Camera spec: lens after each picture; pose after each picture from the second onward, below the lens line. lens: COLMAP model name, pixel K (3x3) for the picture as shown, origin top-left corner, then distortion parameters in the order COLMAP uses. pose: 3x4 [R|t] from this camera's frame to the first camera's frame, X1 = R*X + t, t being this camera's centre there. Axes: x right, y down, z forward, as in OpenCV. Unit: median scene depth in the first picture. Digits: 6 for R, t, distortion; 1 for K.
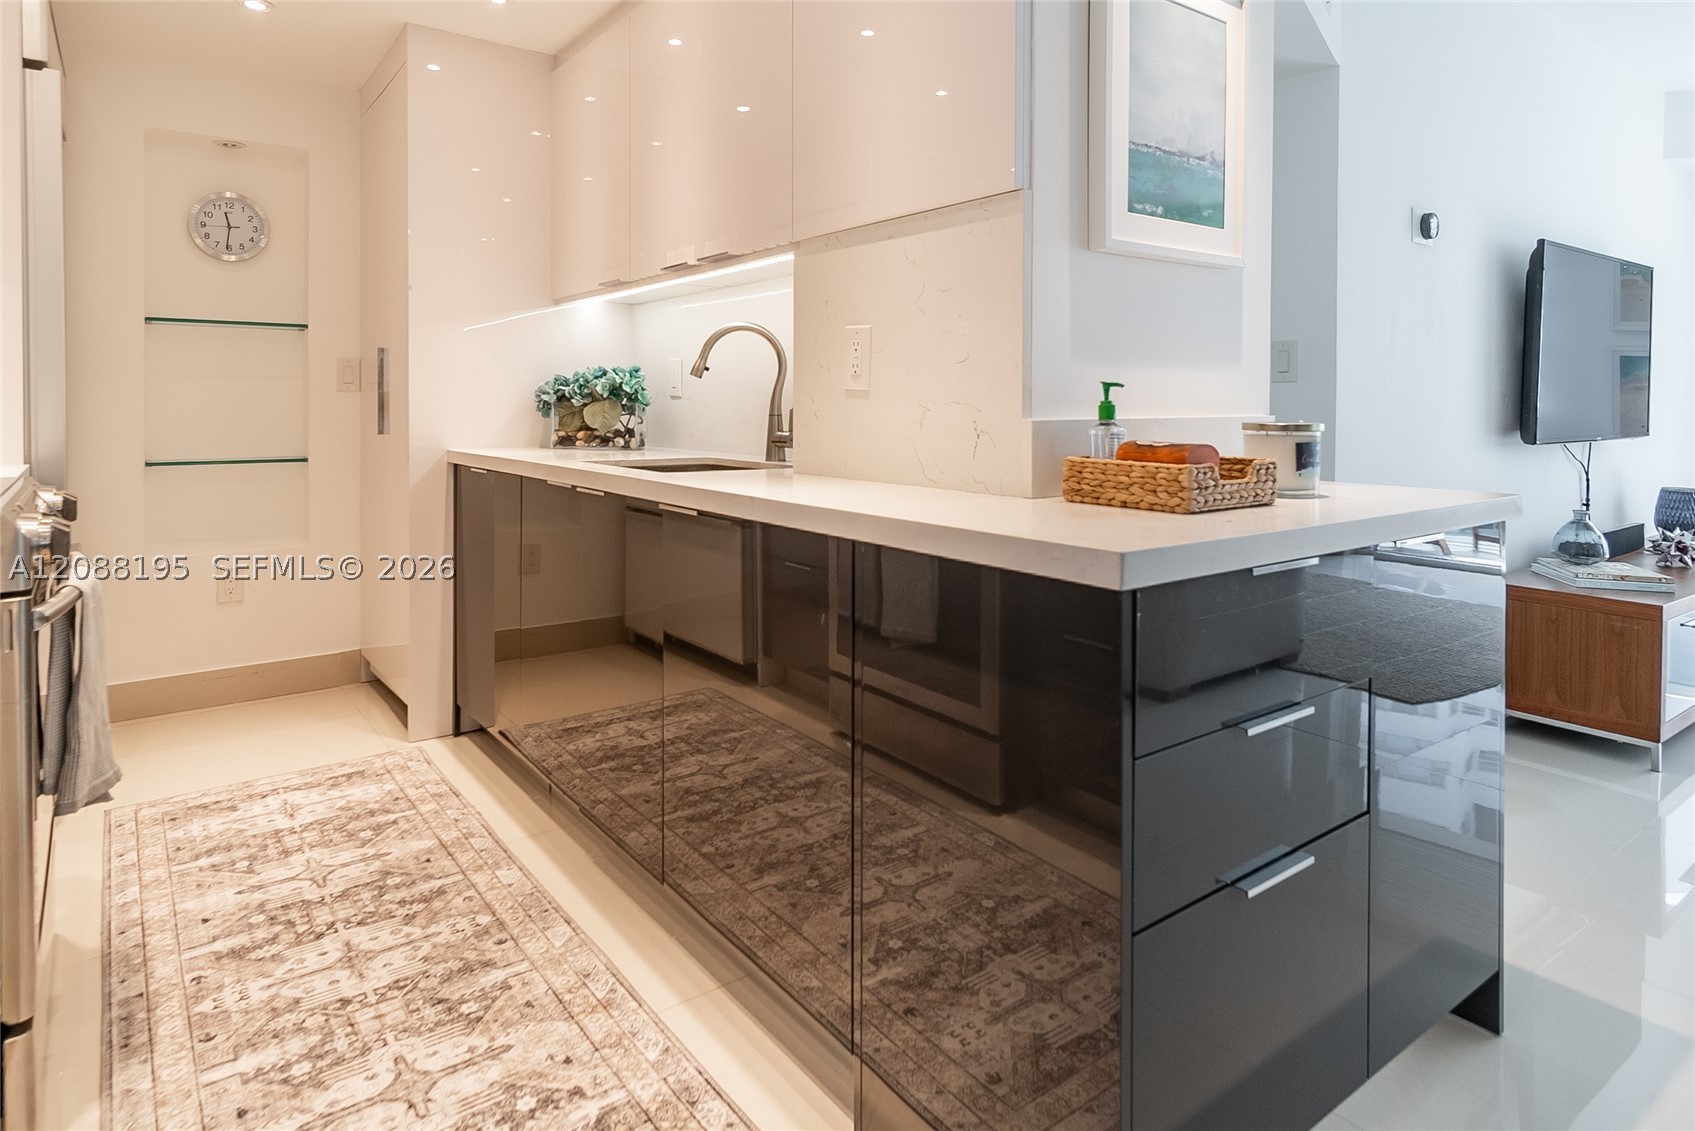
lens RADIAL K [[969.8, 0, 844.1], [0, 969.8, 417.6], [0, 0, 1]] dist [0.005925, -0.000203]
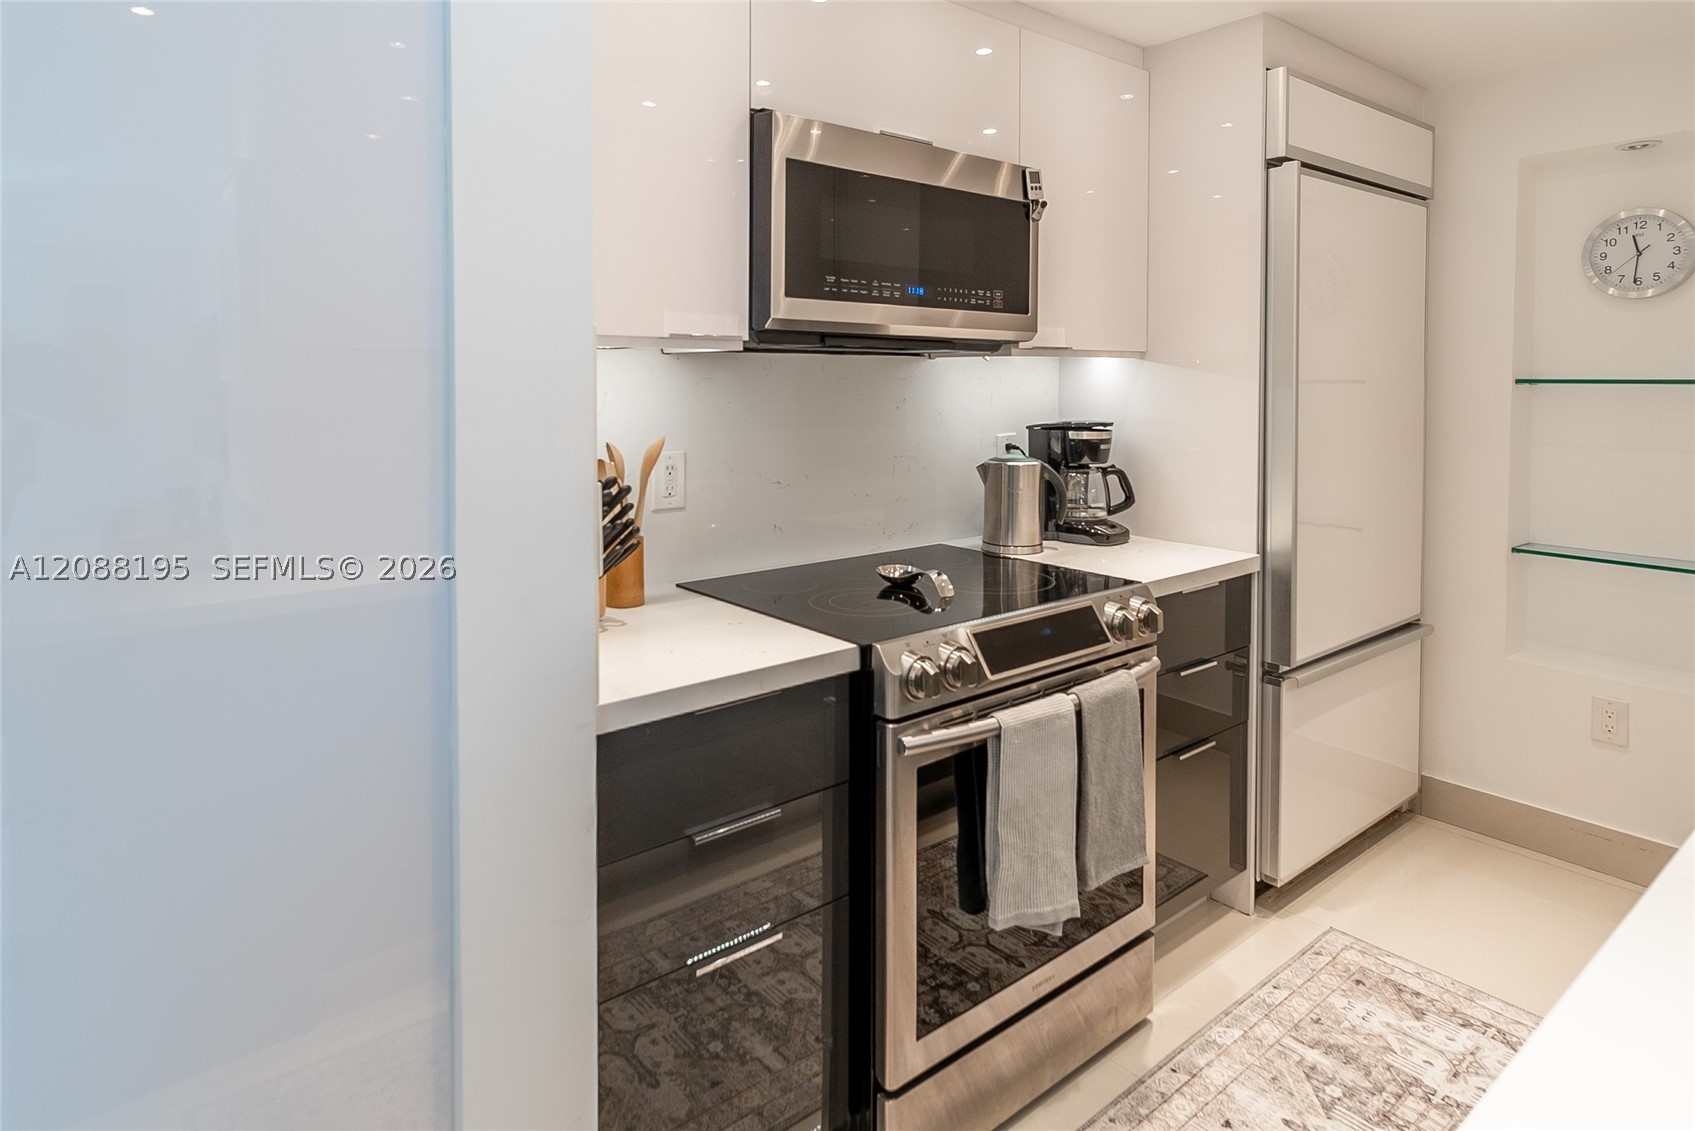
lens RADIAL K [[955.8, 0, 819.1], [0, 955.8, 403.4], [0, 0, 1]] dist [0.001720, 0.000525]
pose [[0.023339, 0.019112, -0.999545, 0.173640], [-0.013917, 0.999727, 0.018791, -0.134791], [0.999631, 0.013472, 0.023598, 0.546370]]
